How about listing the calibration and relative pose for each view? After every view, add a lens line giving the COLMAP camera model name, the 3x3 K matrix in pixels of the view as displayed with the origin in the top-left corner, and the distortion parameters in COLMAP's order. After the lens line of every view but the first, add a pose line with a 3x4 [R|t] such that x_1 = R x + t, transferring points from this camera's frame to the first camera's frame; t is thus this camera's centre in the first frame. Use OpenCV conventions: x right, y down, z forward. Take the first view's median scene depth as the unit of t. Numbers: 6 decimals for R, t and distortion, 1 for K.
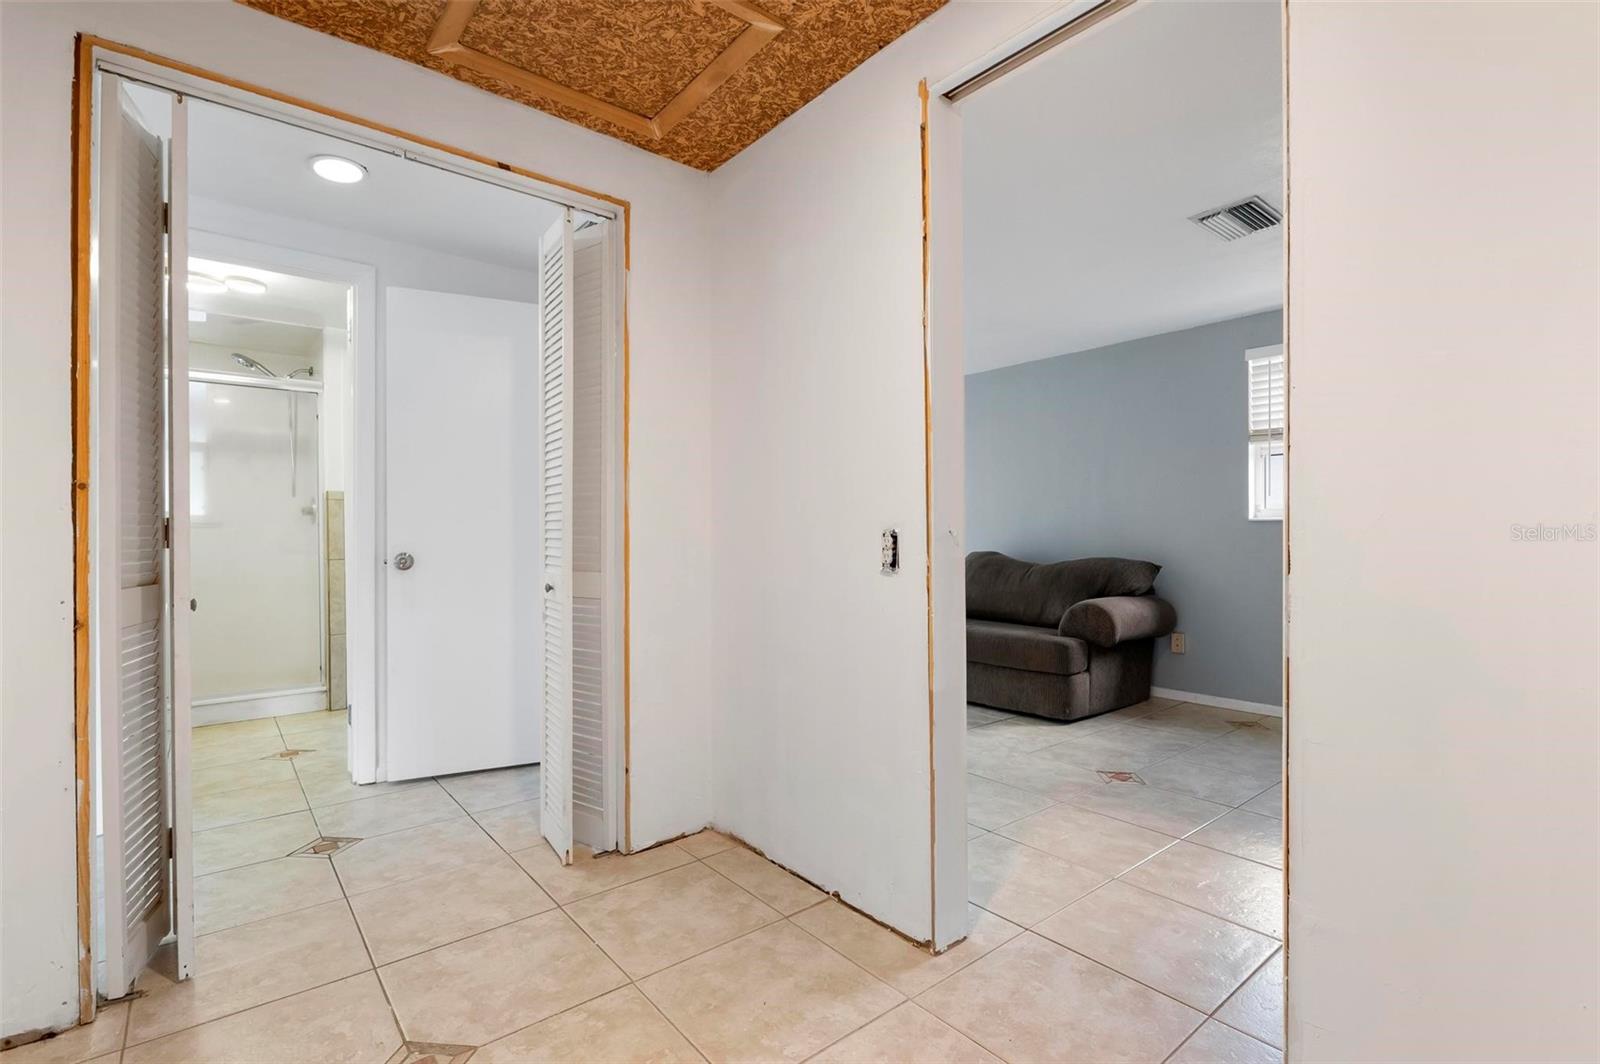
lens RADIAL K [[738.5, 0, 817.2], [0, 738.5, 538.9], [0, 0, 1]] dist [0.002546, -0.000088]
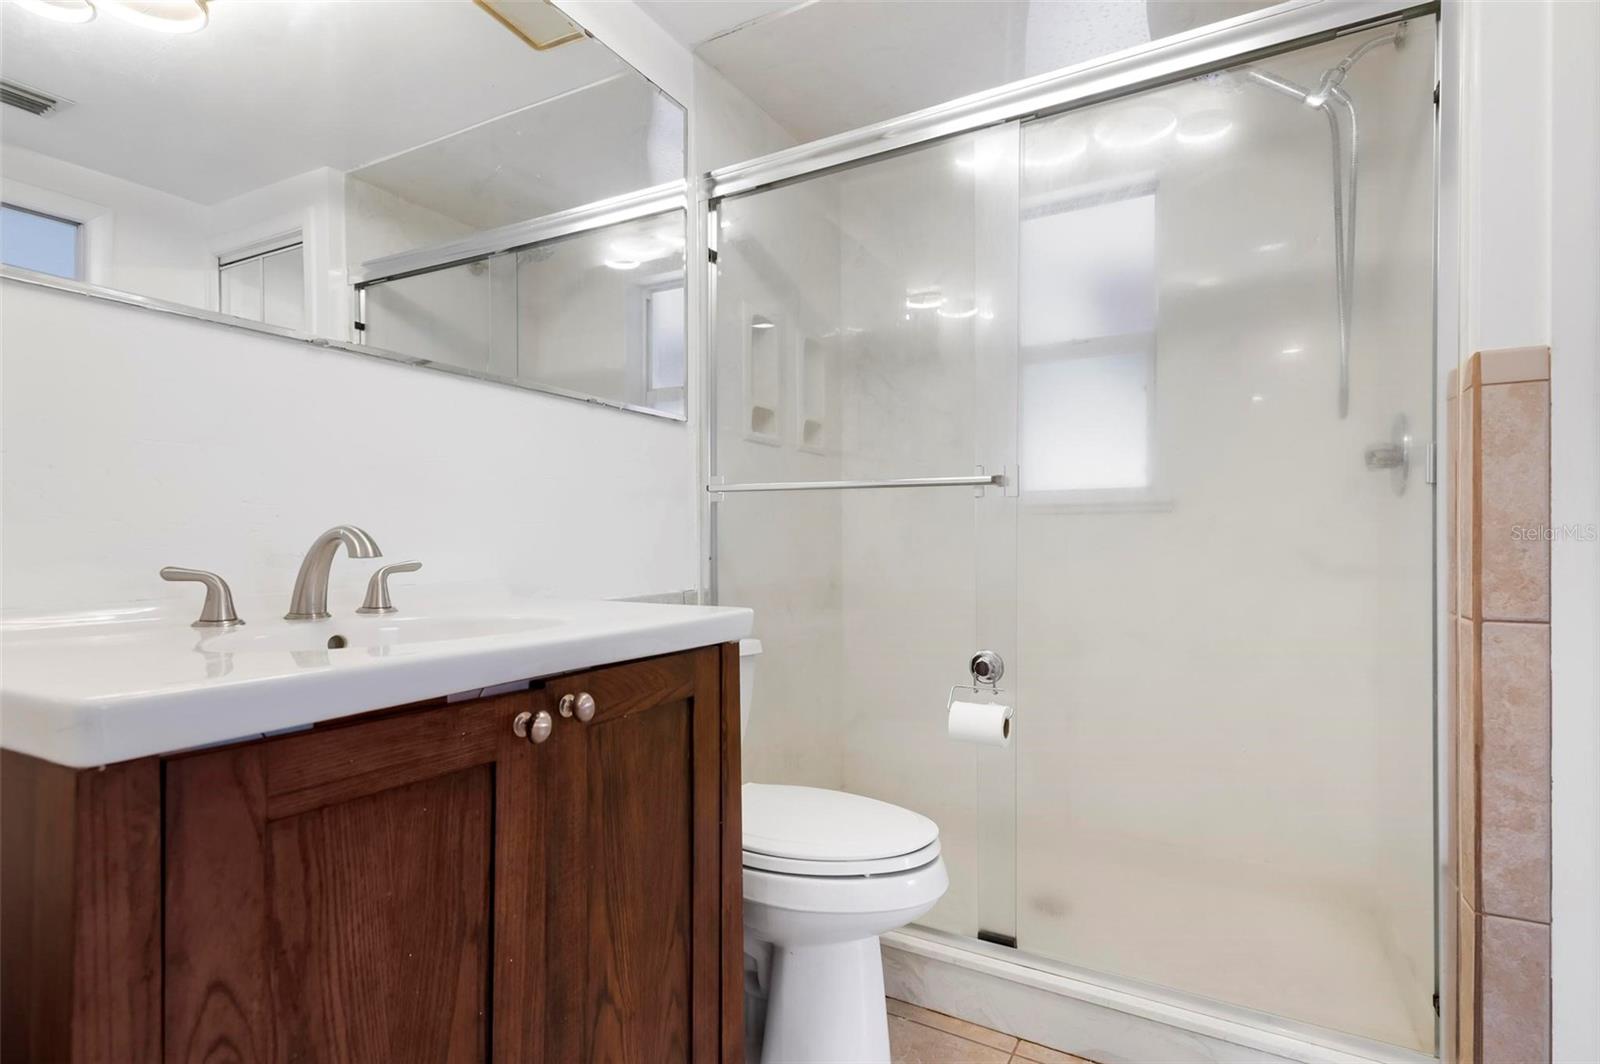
lens RADIAL K [[782.0, 0, 801.6], [0, 782.0, 537.0], [0, 0, 1]] dist [0.001807, -0.000579]
pose [[0.347585, 0.005138, -0.937634, -0.449116], [-0.007984, 0.999965, 0.002520, 0.000395], [0.937614, 0.006610, 0.347614, 0.630039]]
